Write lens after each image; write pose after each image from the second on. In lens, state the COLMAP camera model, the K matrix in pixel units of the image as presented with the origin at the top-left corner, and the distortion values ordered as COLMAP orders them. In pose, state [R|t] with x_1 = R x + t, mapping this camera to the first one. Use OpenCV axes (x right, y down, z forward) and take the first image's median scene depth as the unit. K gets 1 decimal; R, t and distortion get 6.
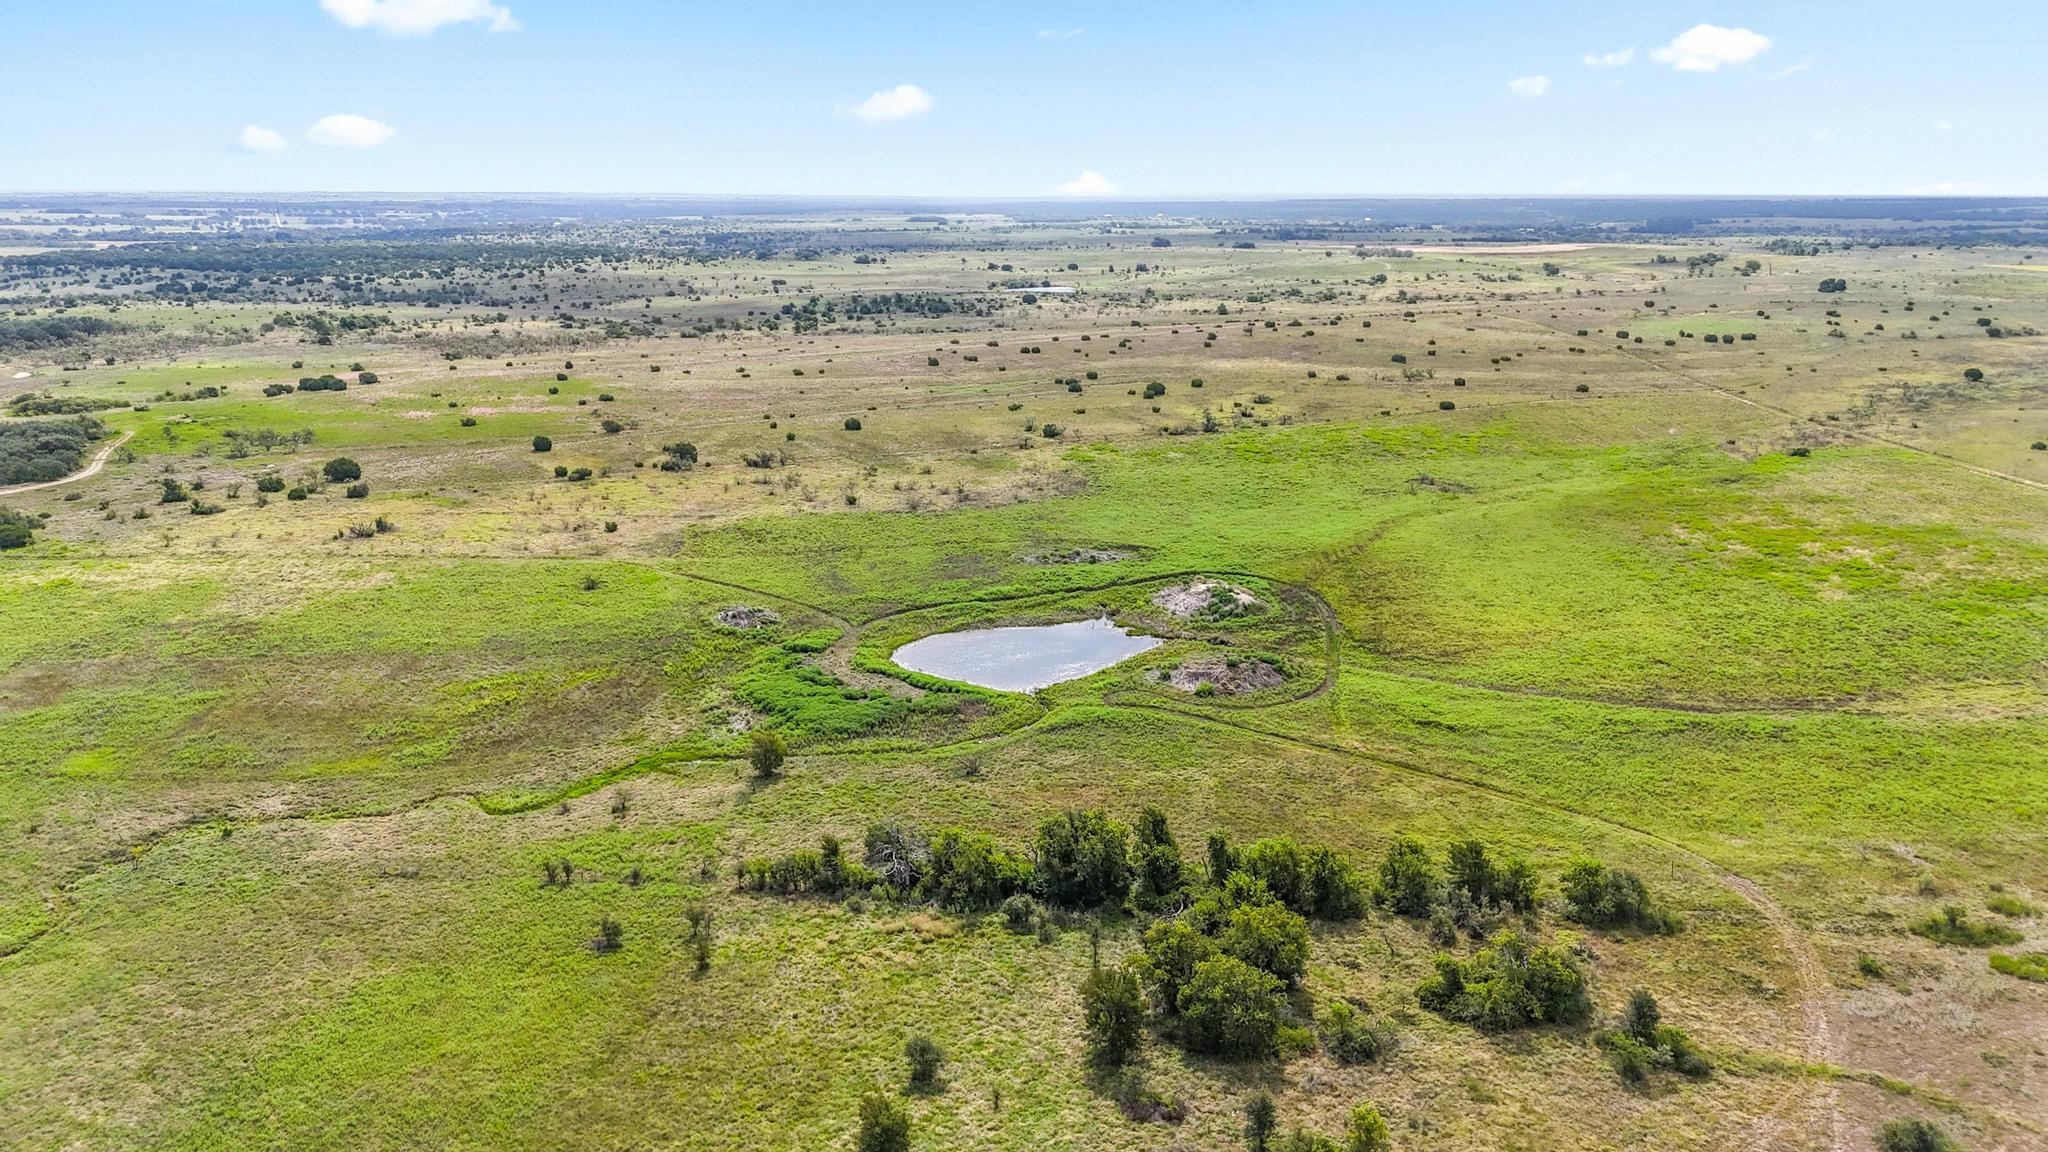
lens RADIAL K [[1490.8, 0, 1024.8], [0, 1490.8, 582.5], [0, 0, 1]] dist [0.036503, -0.006580]
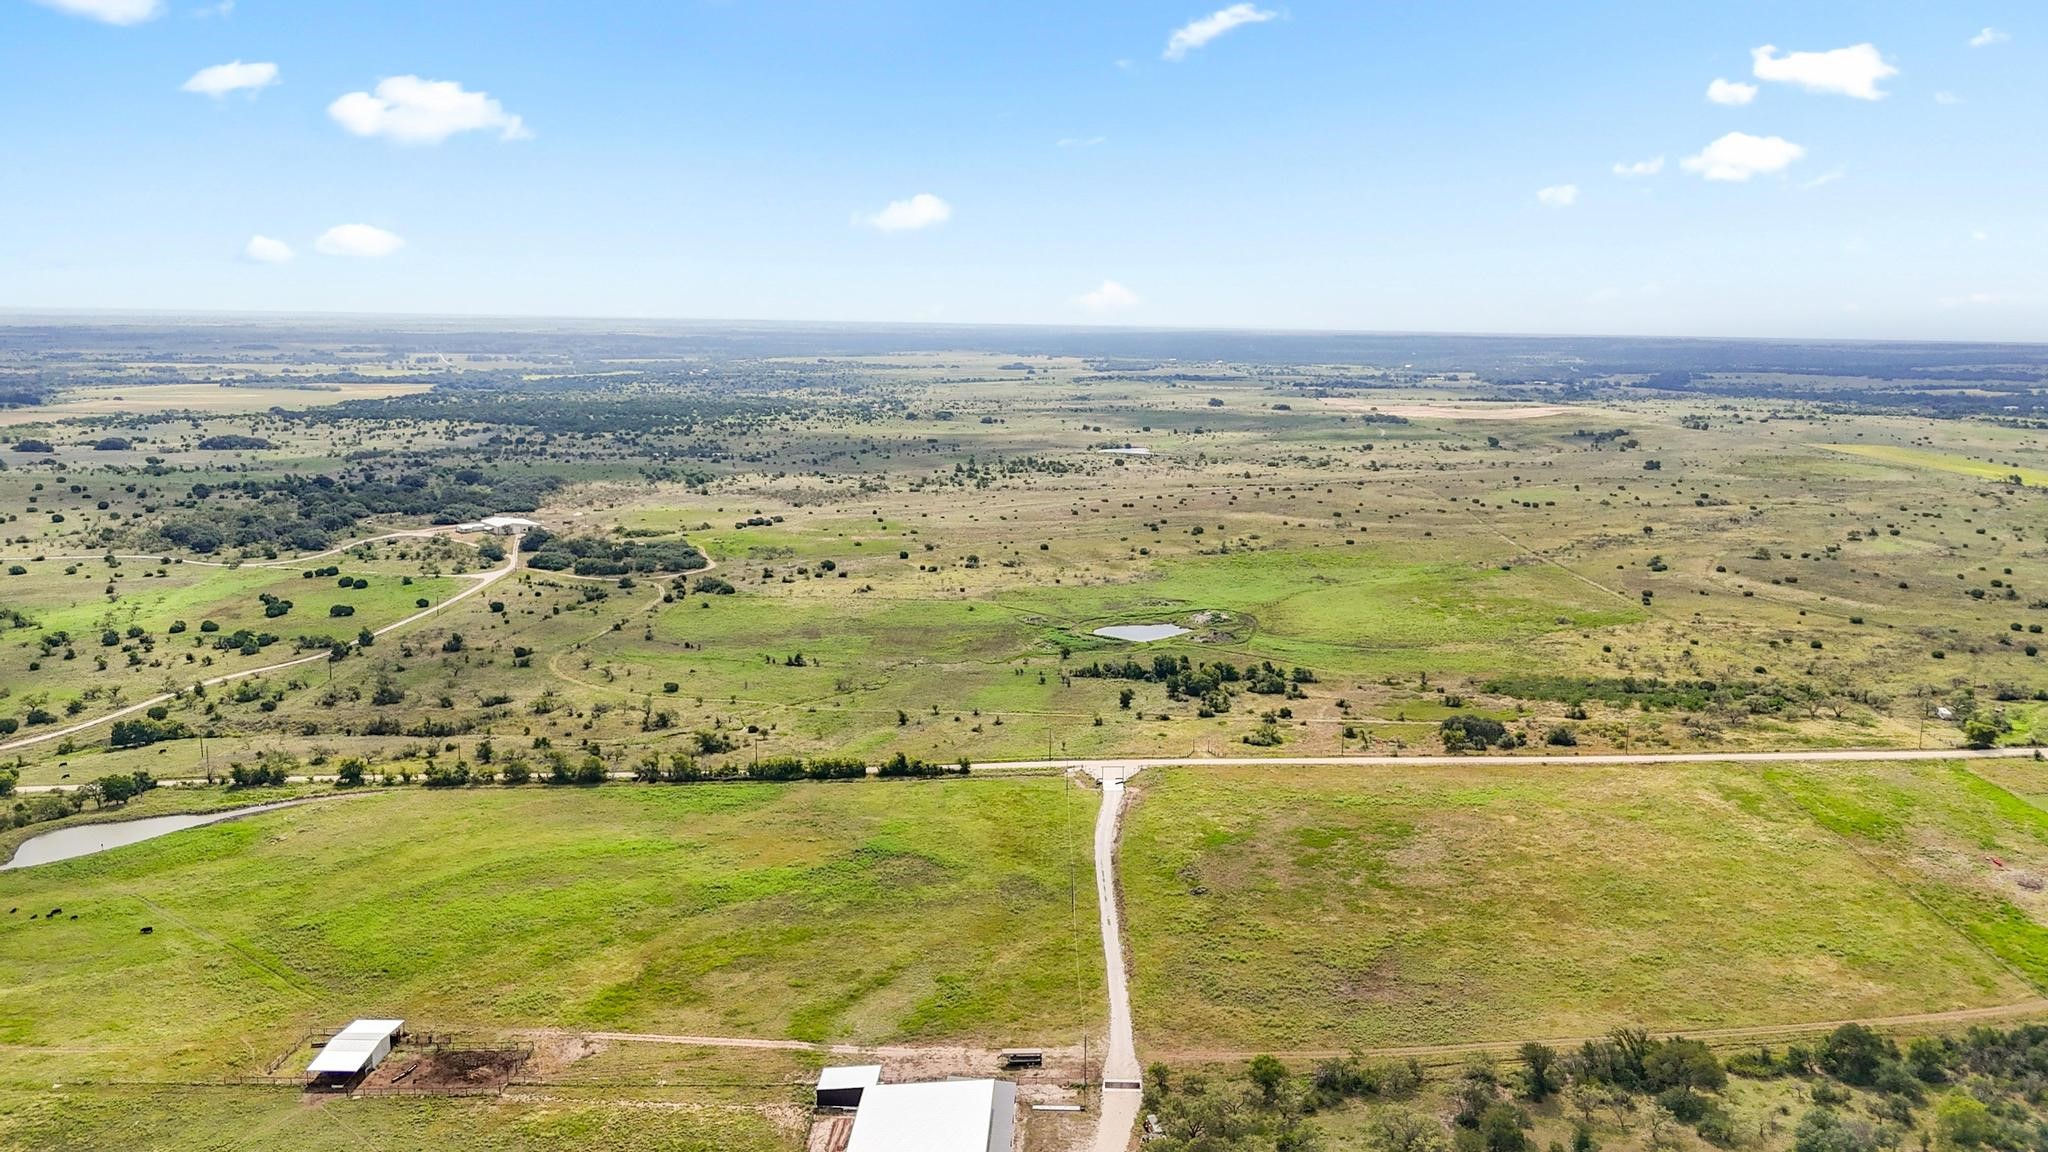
lens RADIAL K [[1490.8, 0, 1022.8], [0, 1490.8, 572.0], [0, 0, 1]] dist [0.036503, -0.006580]
pose [[0.998935, 0.015363, -0.043496, -0.051910], [-0.019061, 0.996120, -0.085920, 0.091185], [0.042007, 0.086658, 0.995352, -0.903301]]
